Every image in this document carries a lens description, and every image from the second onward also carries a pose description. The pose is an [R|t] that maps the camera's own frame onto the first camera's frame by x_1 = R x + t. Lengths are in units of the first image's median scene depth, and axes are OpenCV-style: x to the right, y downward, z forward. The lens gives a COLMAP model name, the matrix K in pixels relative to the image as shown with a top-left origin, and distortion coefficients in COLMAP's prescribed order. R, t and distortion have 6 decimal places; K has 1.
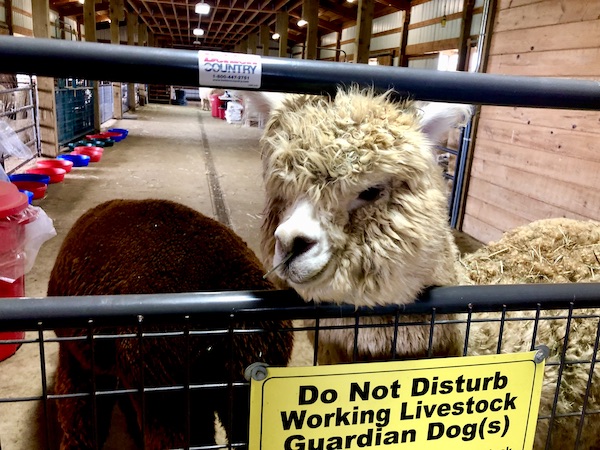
lens RADIAL K [[495.5, 0, 302.9], [0, 495.5, 214.9], [0, 0, 1]] dist [-0.003586, 0.051209]
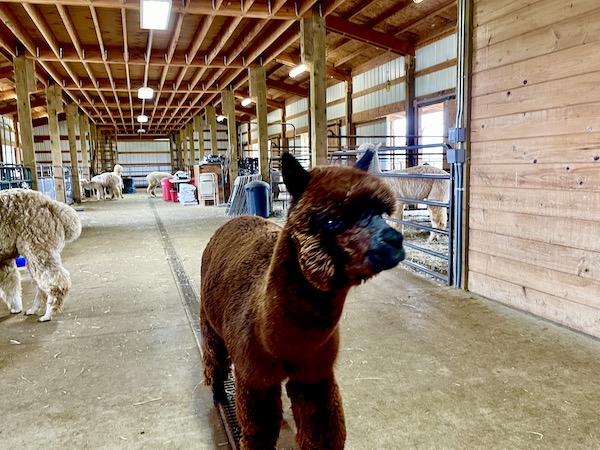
lens RADIAL K [[482.7, 0, 301.4], [0, 482.7, 227.9], [0, 0, 1]] dist [0.050322, -0.036677]
pose [[0.989871, -0.103248, 0.097445, -0.062145], [0.114452, 0.986466, -0.117413, -0.012972], [-0.084003, 0.127376, 0.988291, 0.187721]]
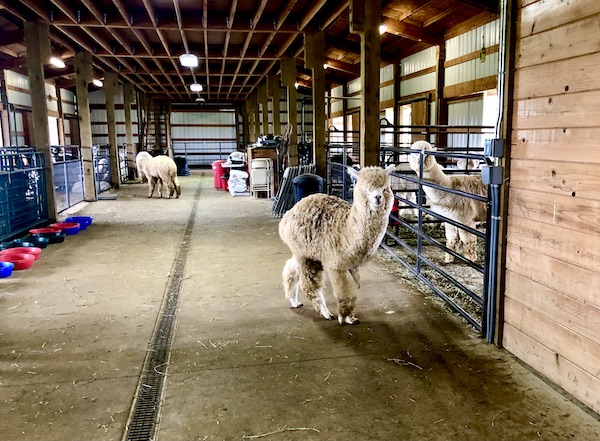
lens RADIAL K [[587.9, 0, 347.8], [0, 587.9, 239.9], [0, 0, 1]] dist [0.024299, 0.000000]
pose [[0.997632, -0.068430, -0.006875, 0.152383], [0.067619, 0.994206, -0.083555, -0.079466], [0.012553, 0.082892, 0.996479, 0.200373]]
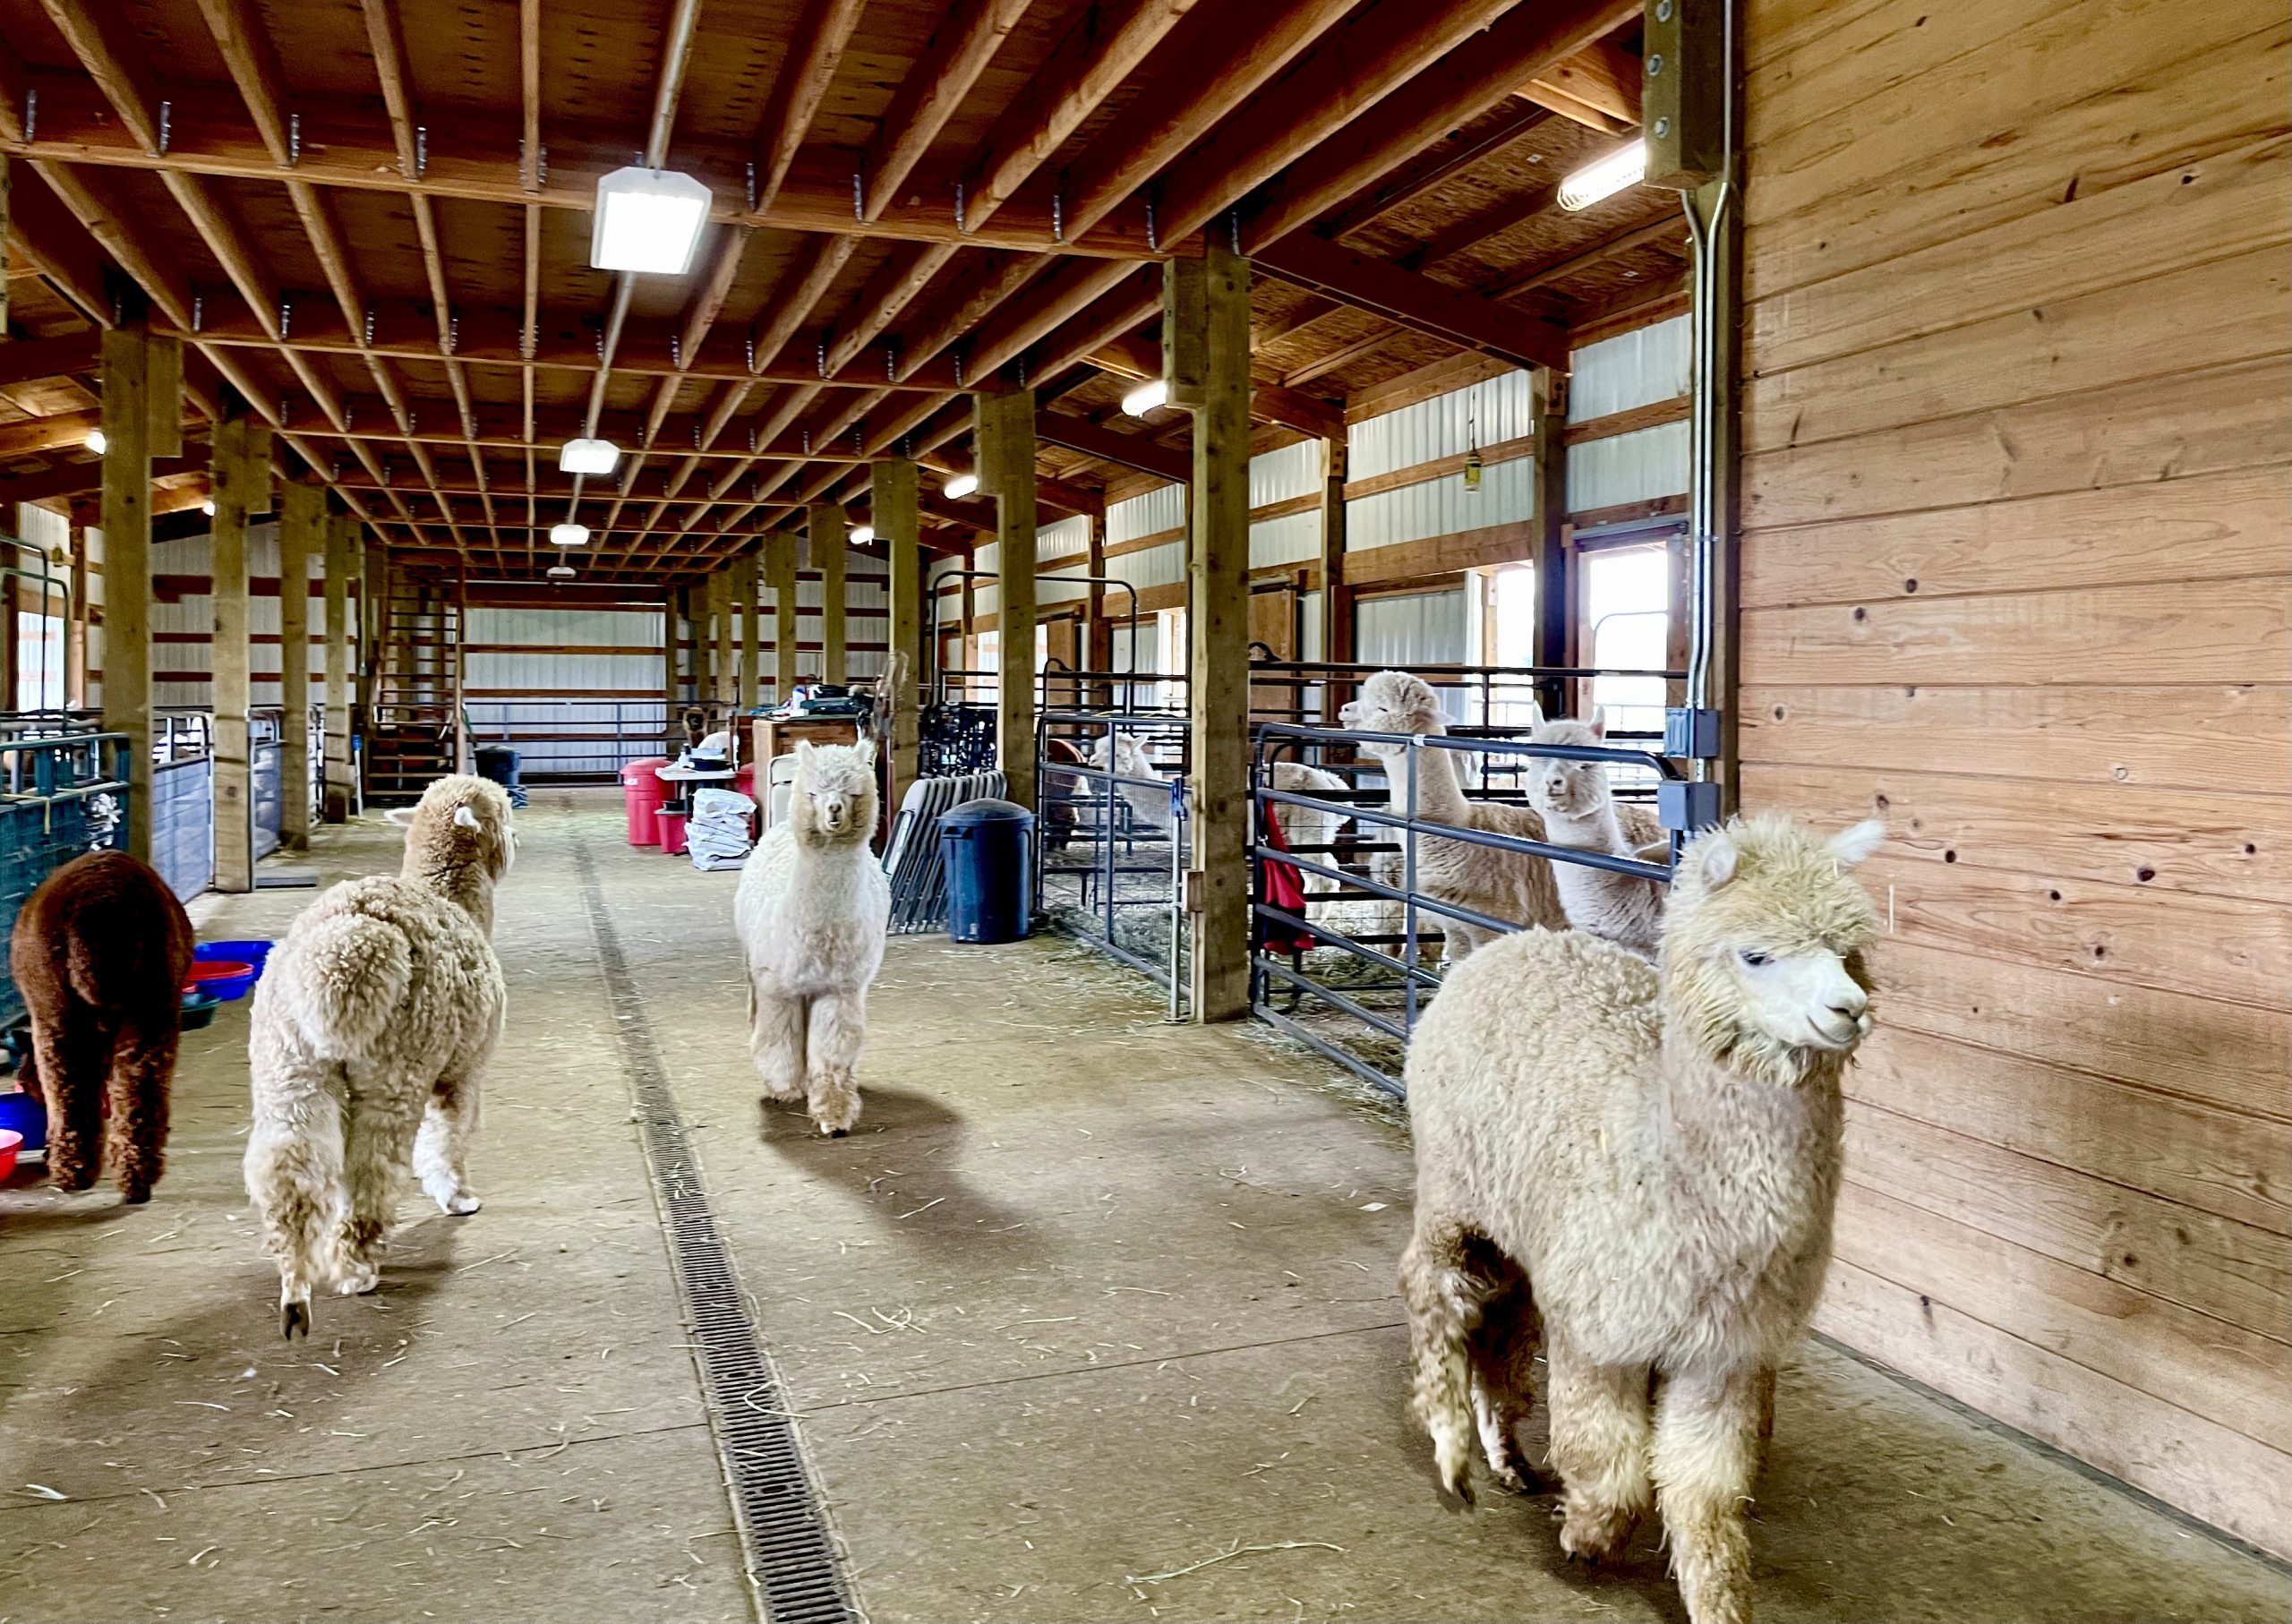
lens RADIAL K [[1816.5, 0, 1254.4], [0, 1816.5, 721.3], [0, 0, 1]] dist [0.052482, -0.044180]
pose [[0.985171, -0.060559, 0.160531, -0.054960], [0.096077, 0.969904, -0.223733, -0.077966], [-0.142150, 0.235838, 0.961339, 0.118389]]
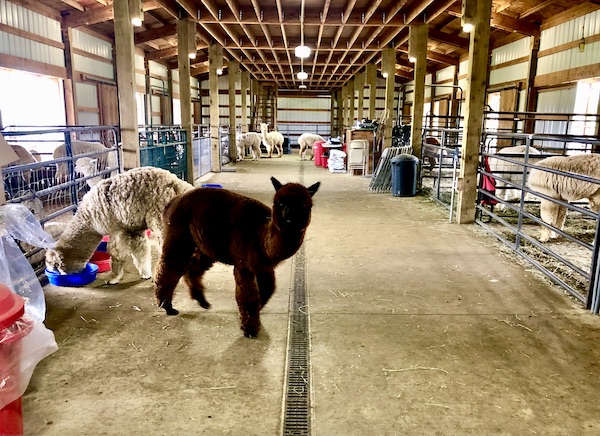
lens RADIAL K [[528.4, 0, 318.5], [0, 528.4, 240.1], [0, 0, 1]] dist [0.033521, -0.031487]
pose [[0.981446, -0.005133, -0.191672, 0.056770], [-0.003160, 0.999073, -0.042934, -0.064790], [0.191714, 0.042743, 0.980520, 0.142619]]
